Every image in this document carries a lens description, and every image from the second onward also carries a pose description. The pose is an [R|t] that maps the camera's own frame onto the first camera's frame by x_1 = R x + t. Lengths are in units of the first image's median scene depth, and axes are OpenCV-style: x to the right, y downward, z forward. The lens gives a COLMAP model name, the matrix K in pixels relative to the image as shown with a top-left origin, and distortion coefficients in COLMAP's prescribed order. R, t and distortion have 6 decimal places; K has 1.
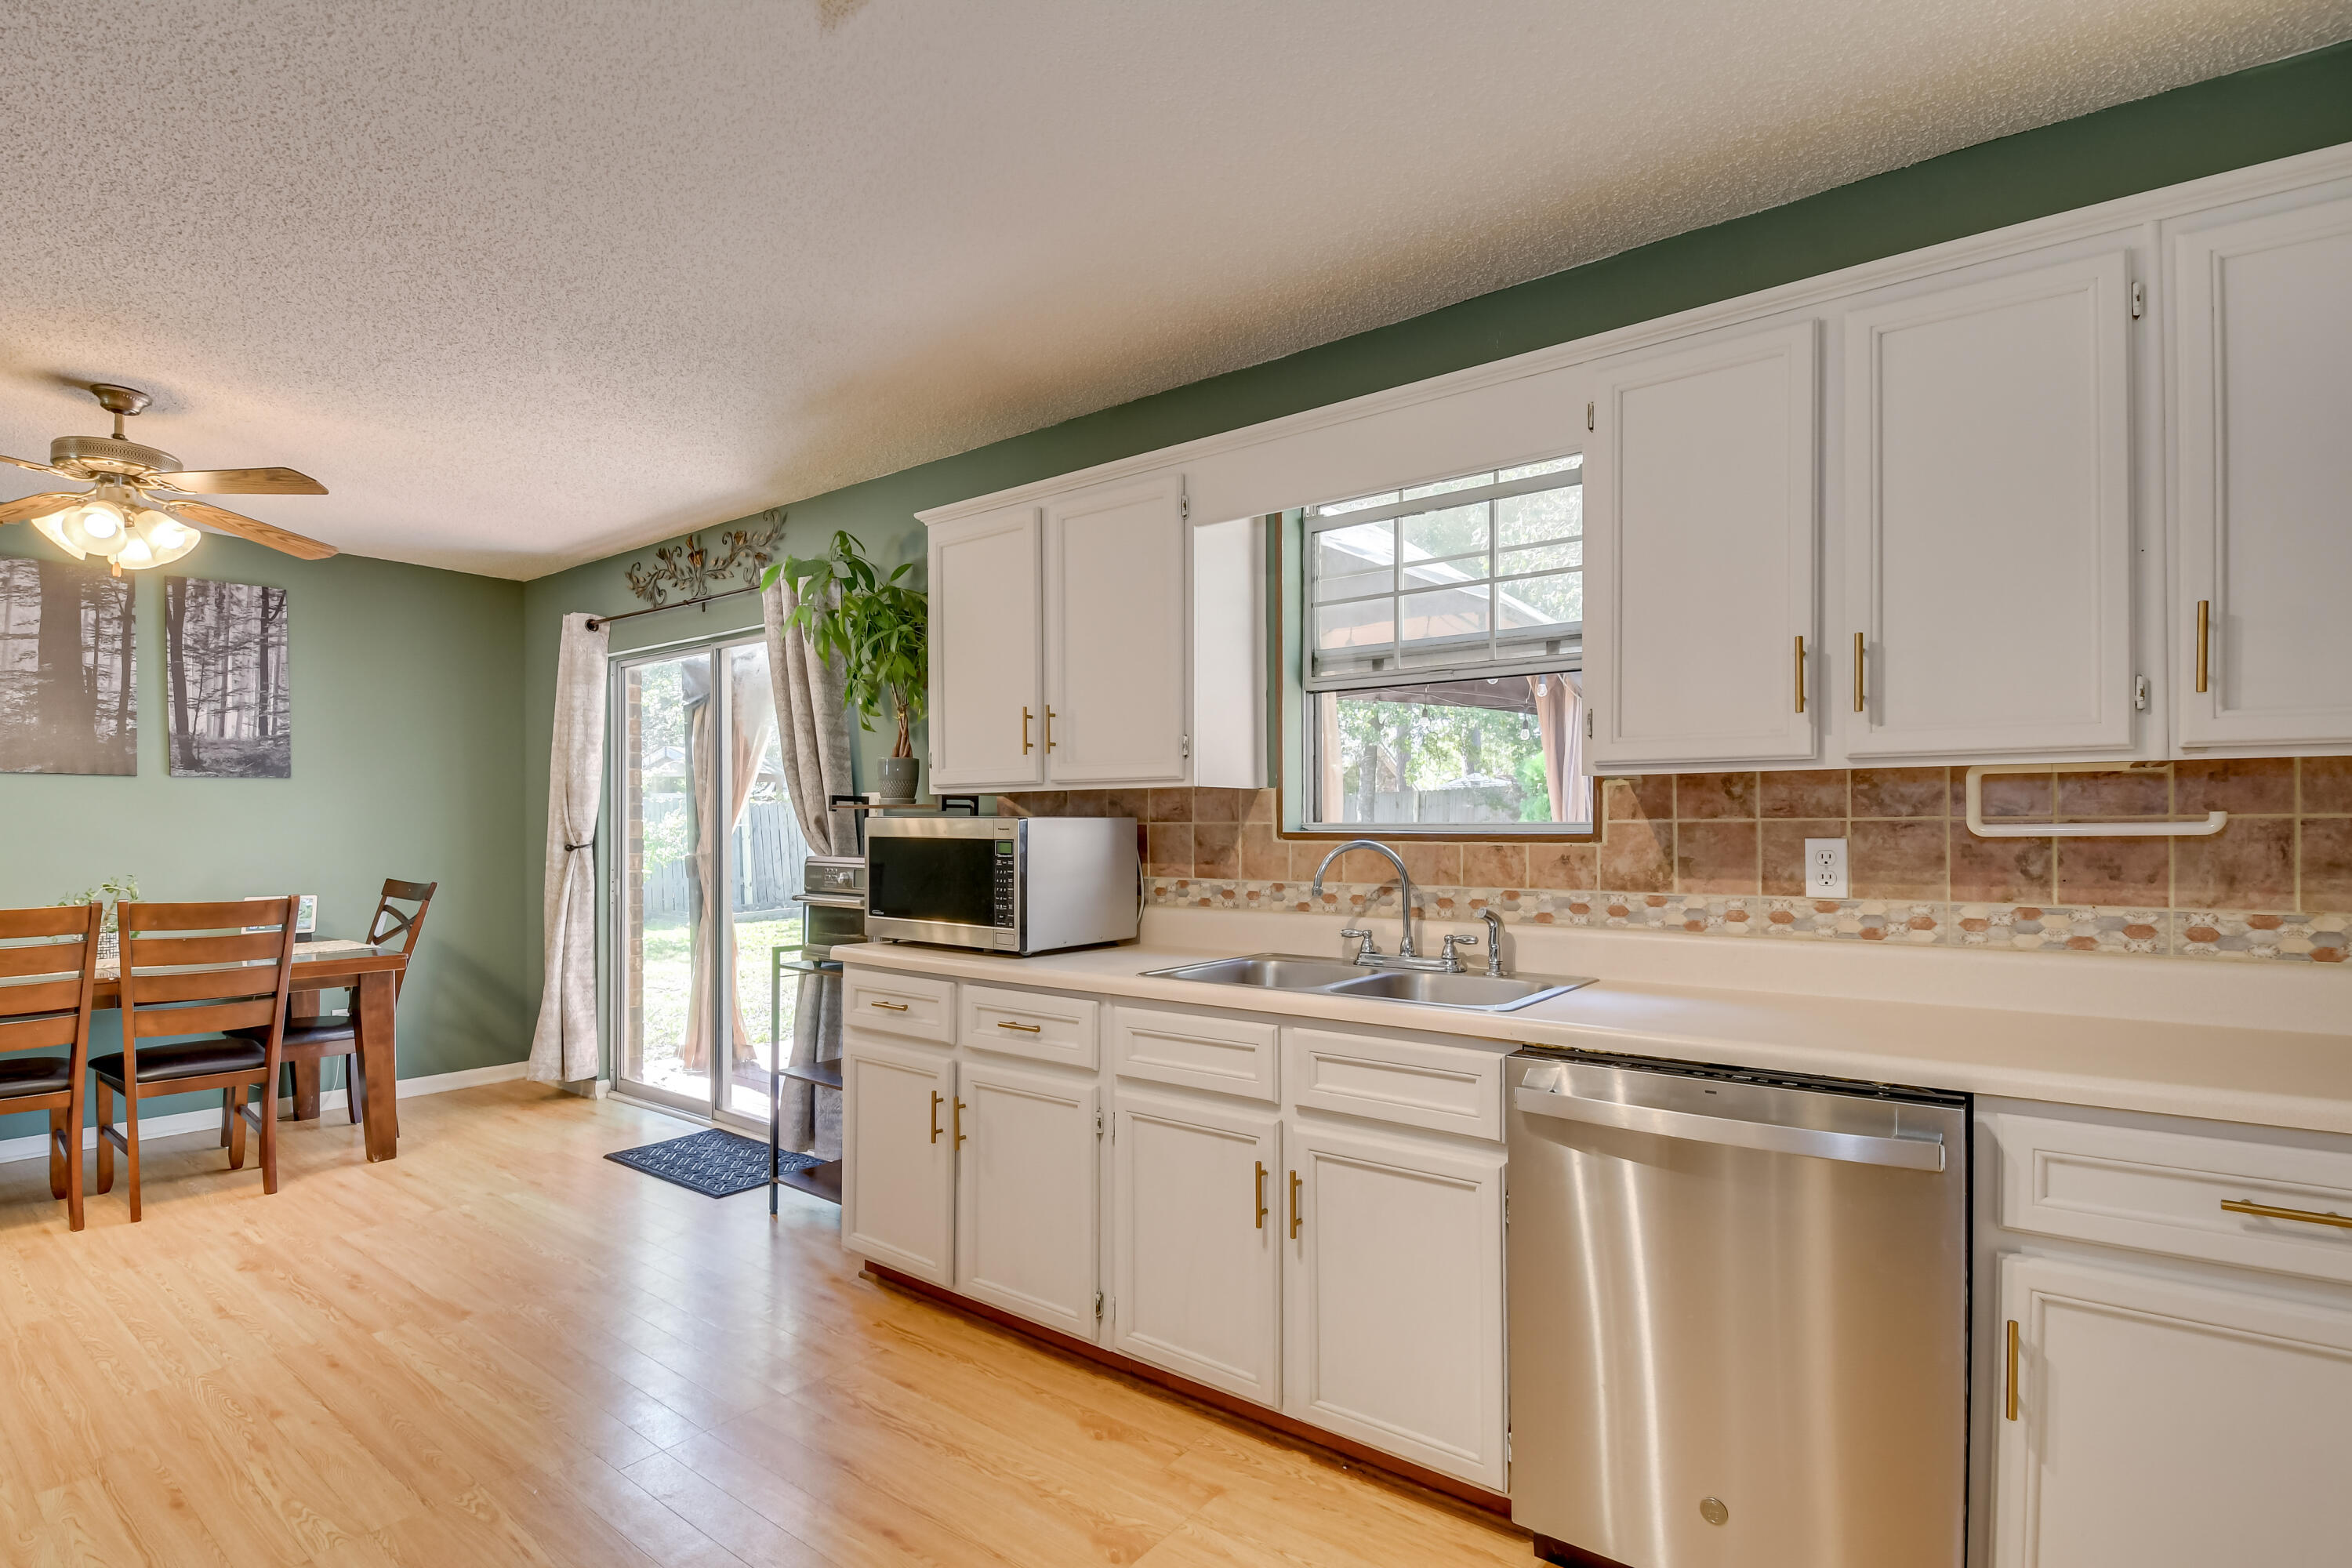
lens RADIAL K [[1152.9, 0, 1179.4], [0, 1152.9, 829.7], [0, 0, 1]] dist [0.001413, -0.017735]
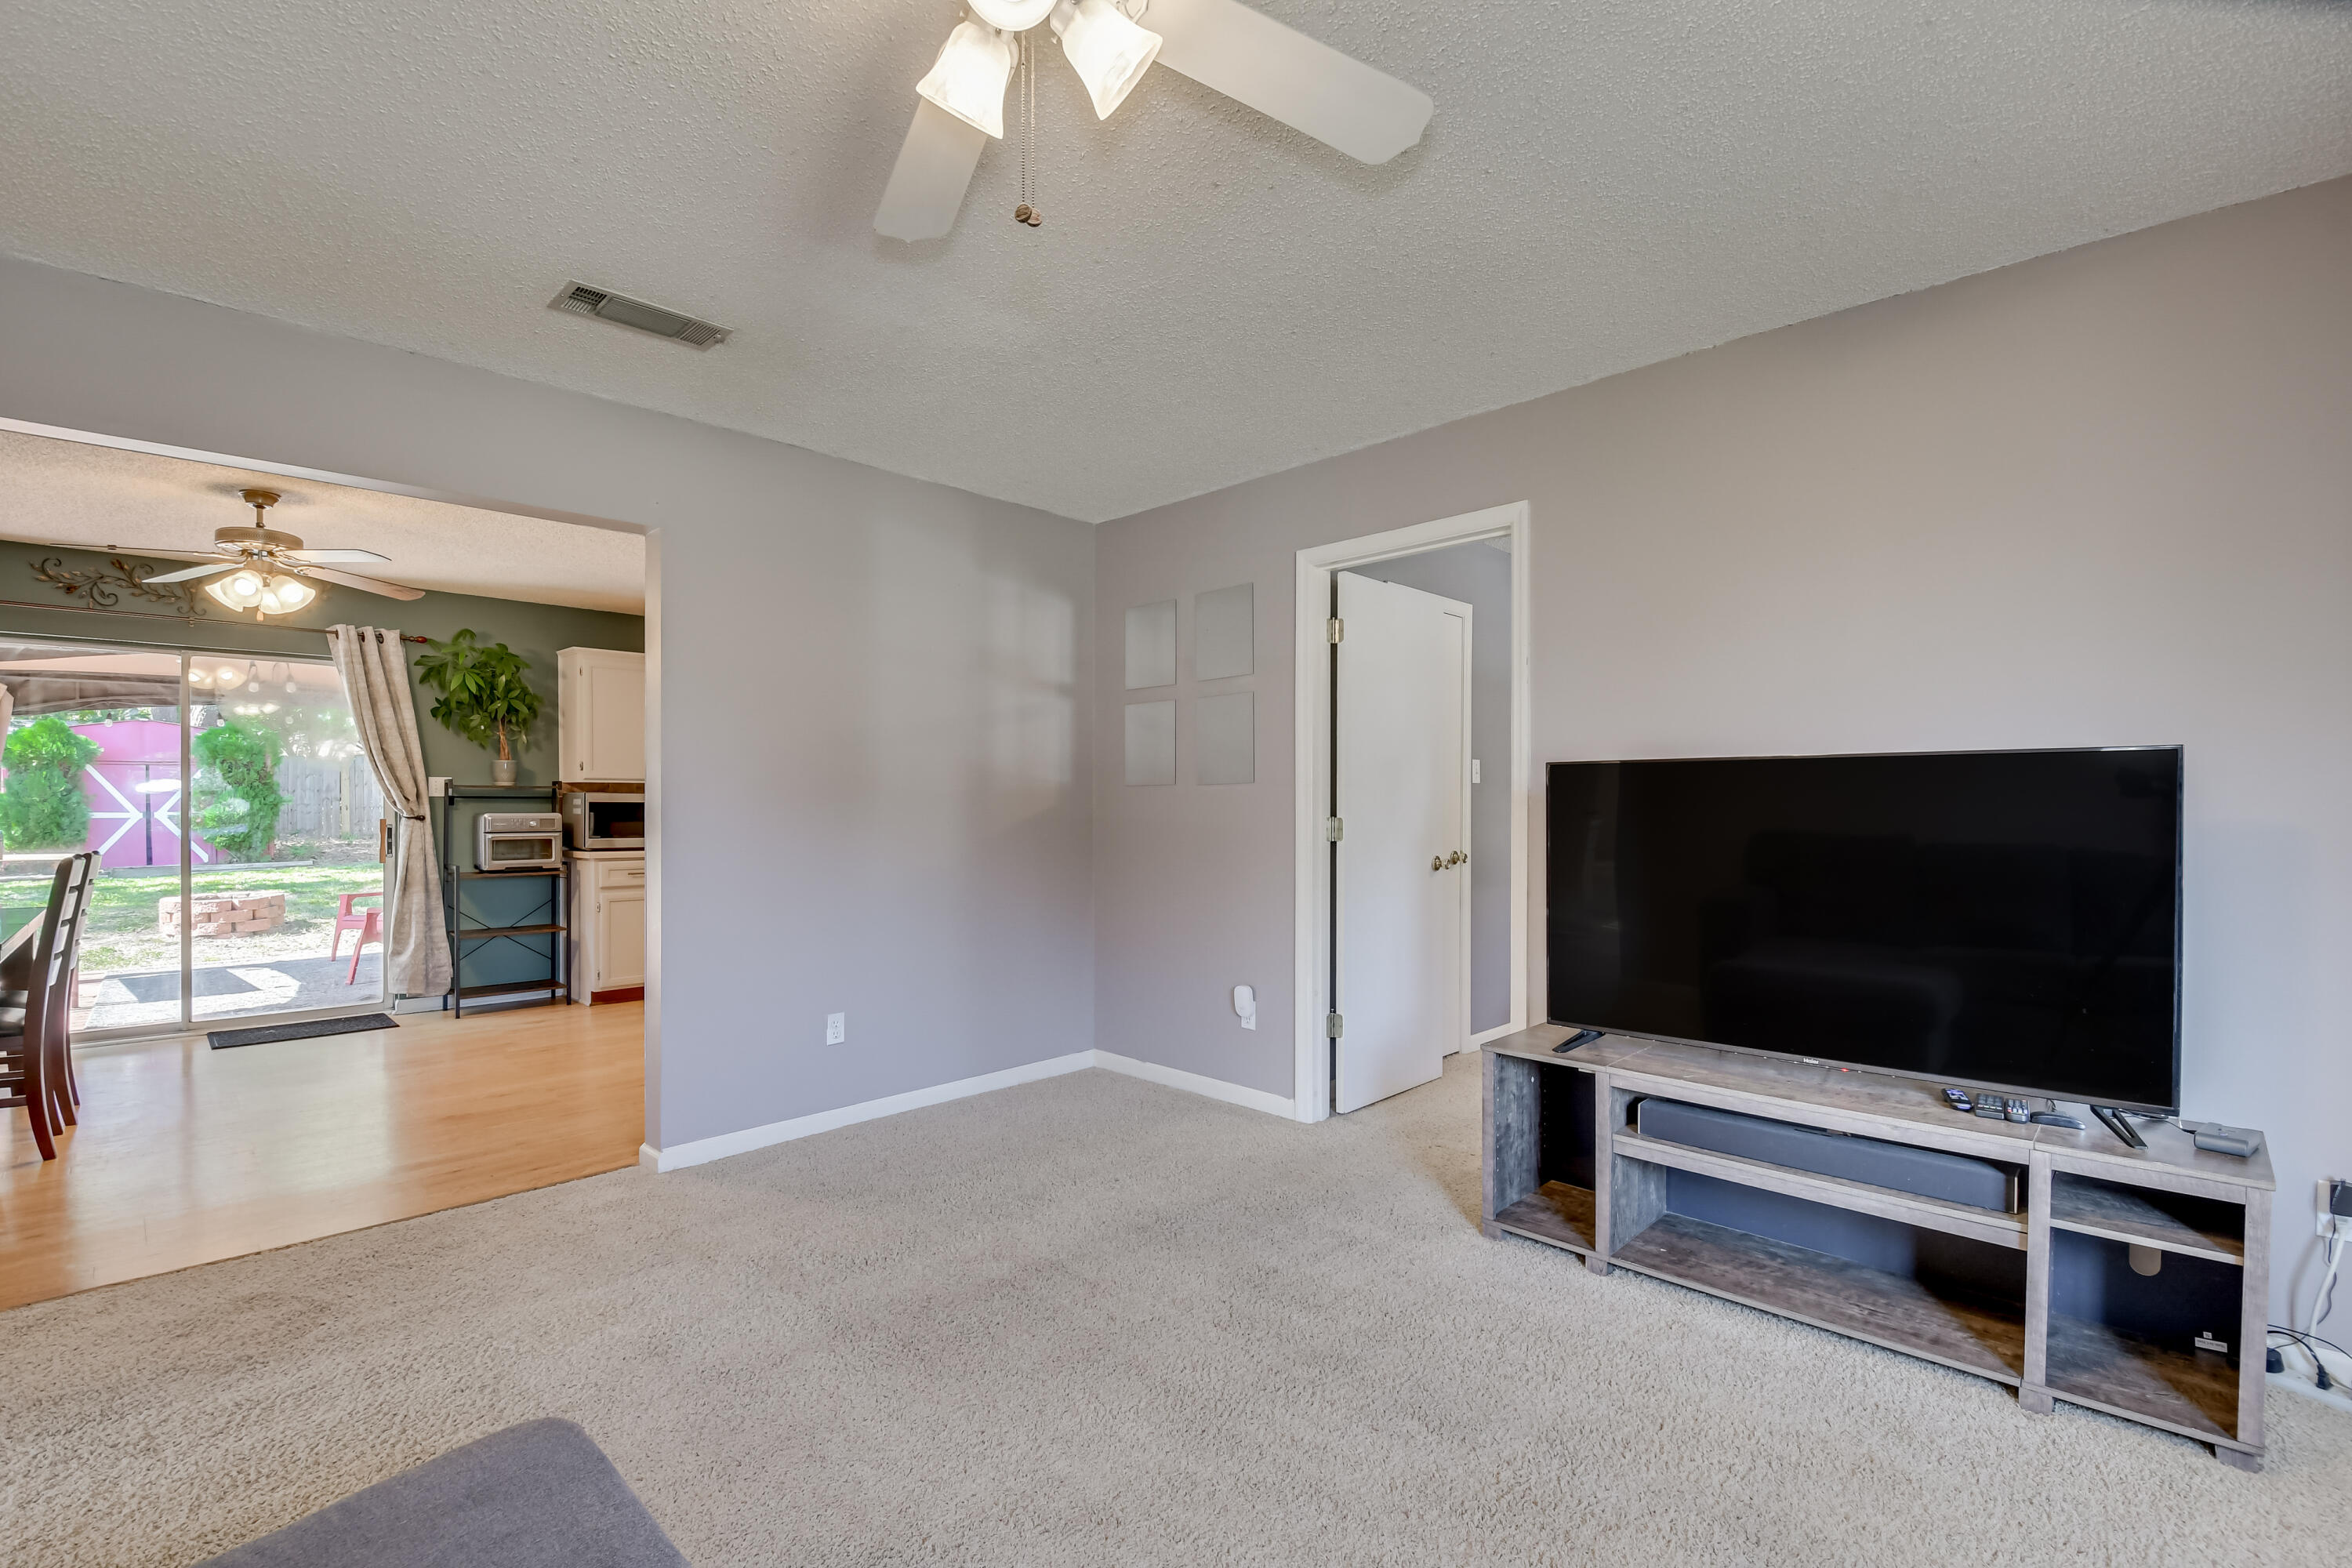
lens RADIAL K [[1045.7, 0, 1141.0], [0, 1045.7, 799.9], [0, 0, 1]] dist [0.027000, -0.026259]
pose [[0.131354, 0.003984, 0.991328, -2.352434], [0.002734, 0.999987, -0.004381, 0.014926], [-0.991332, 0.003286, 0.131341, -0.300442]]
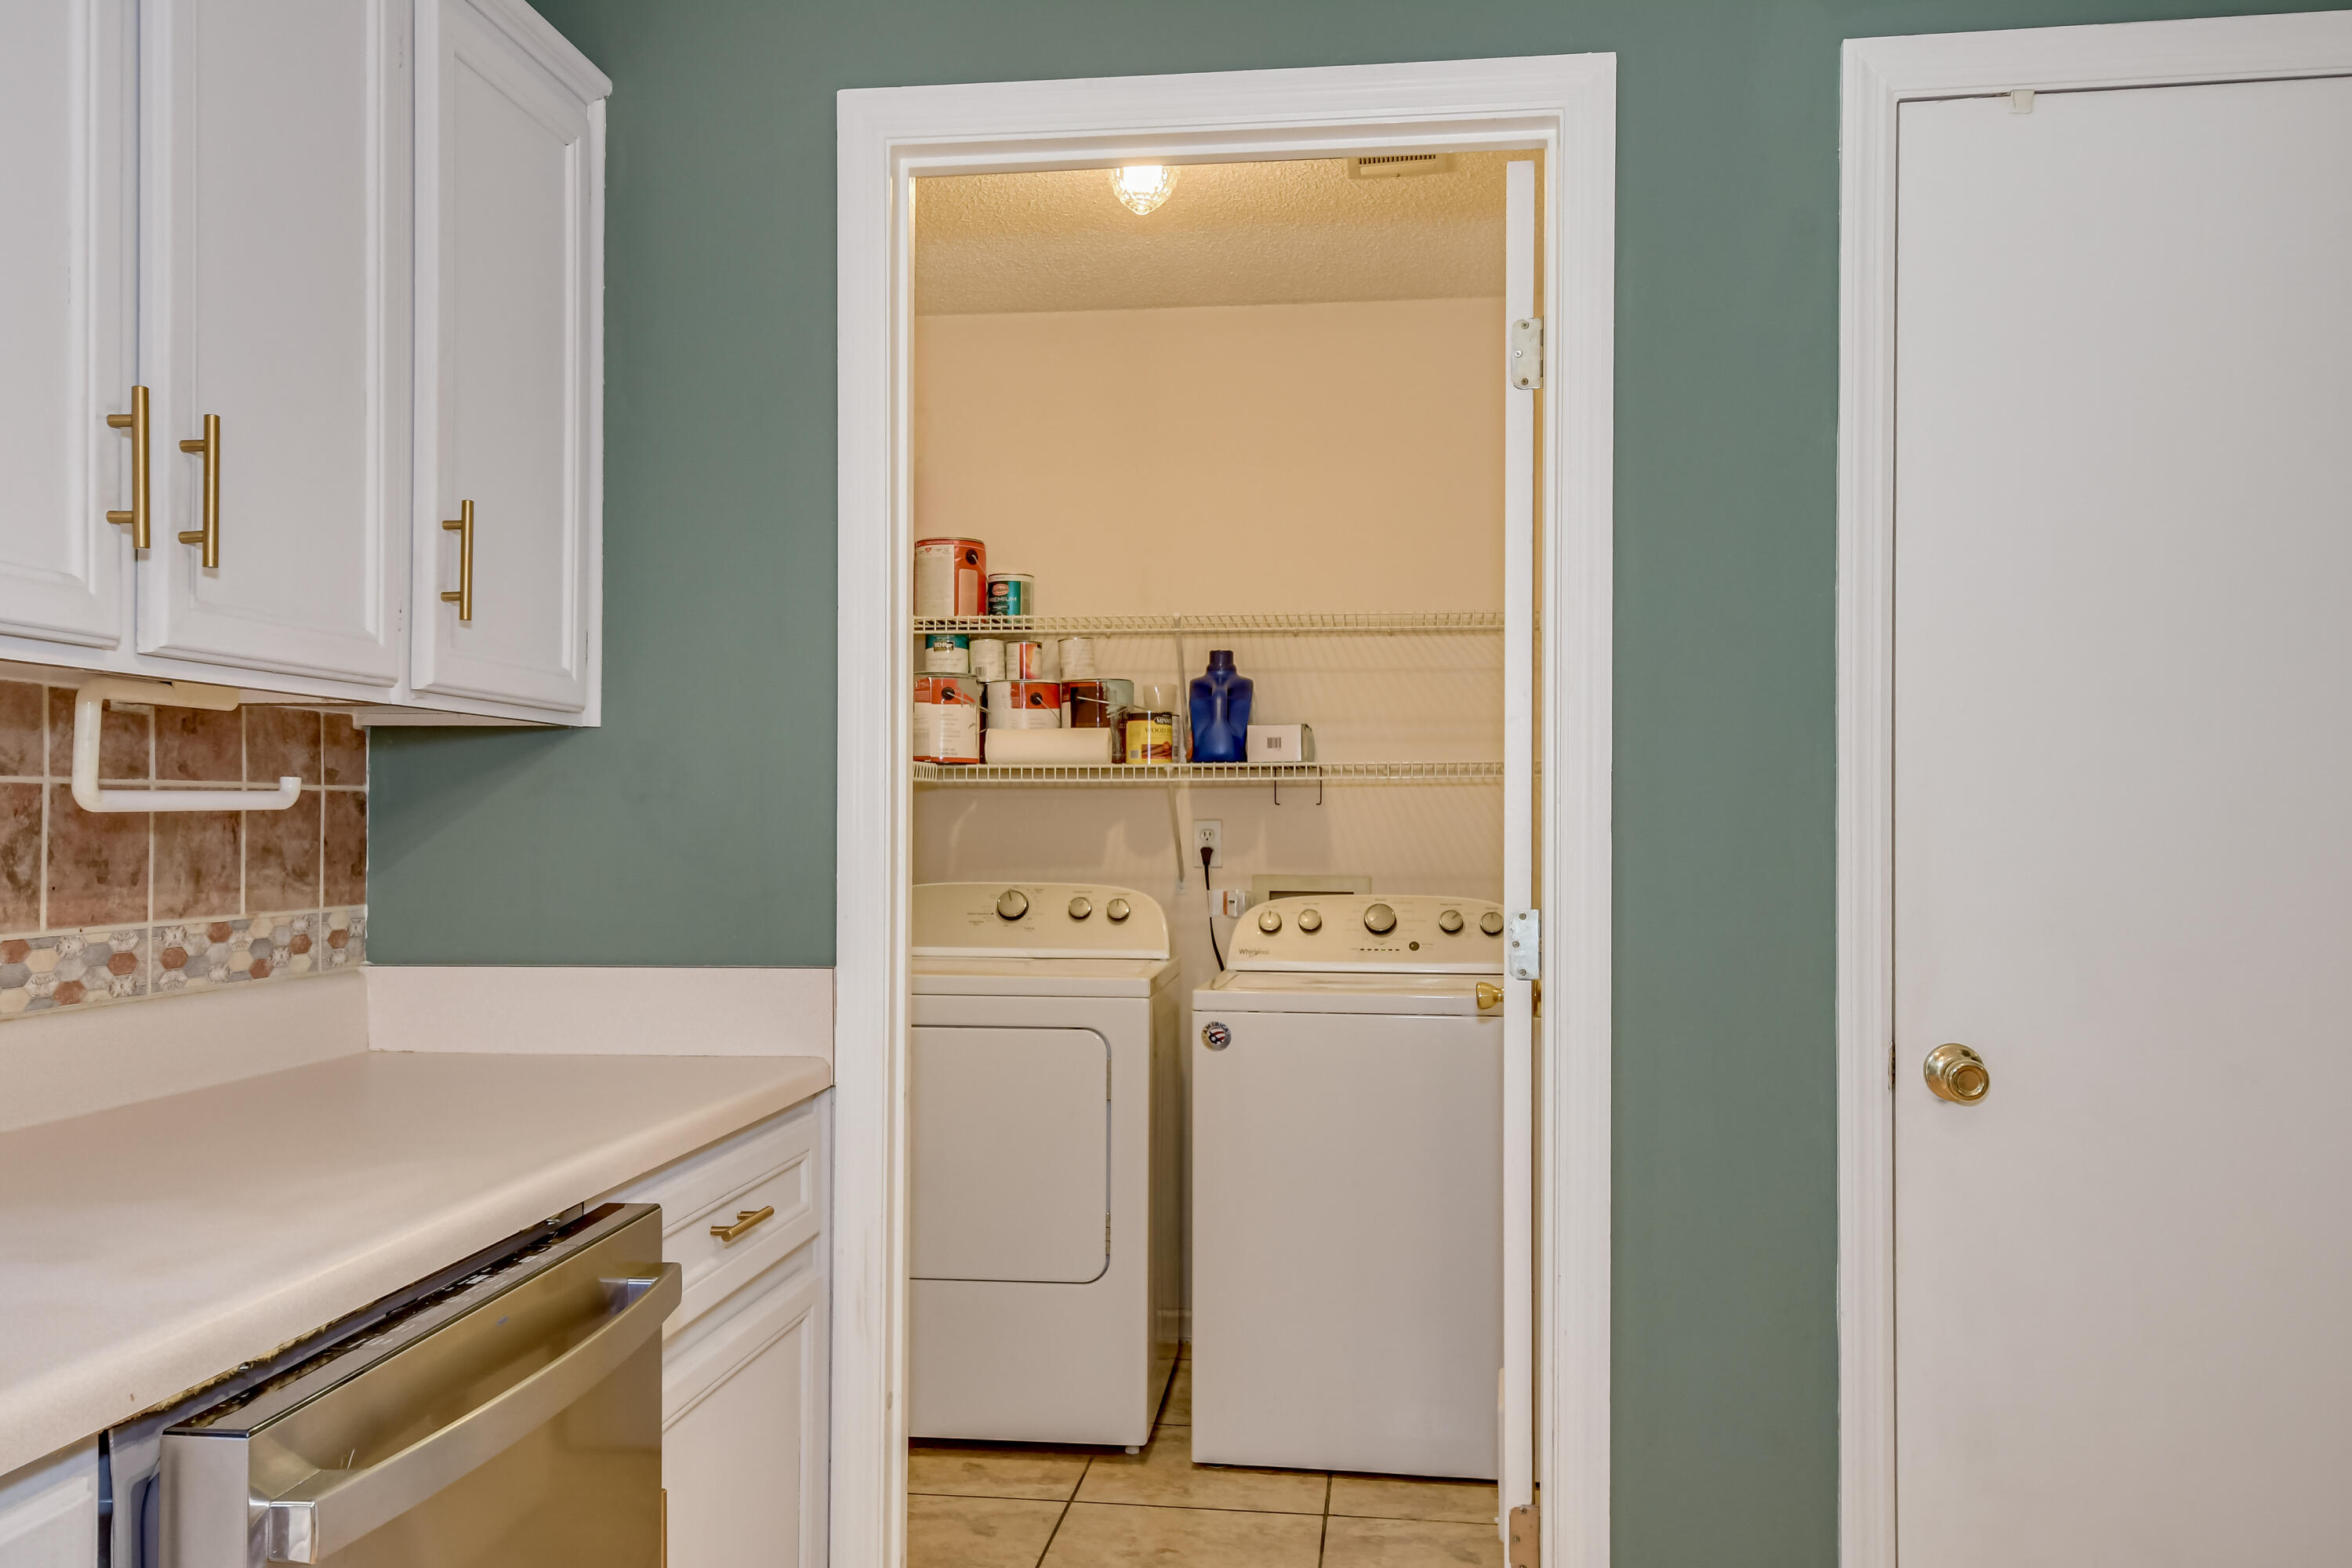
lens RADIAL K [[1878.2, 0, 1164.5], [0, 1878.2, 799.4], [0, 0, 1]] dist [0.033668, 0.001534]
pose [[-0.506068, 0.009449, 0.862442, -0.246742], [0.000642, 0.999944, -0.010579, 0.007041], [-0.862494, -0.004799, -0.506045, 0.717327]]
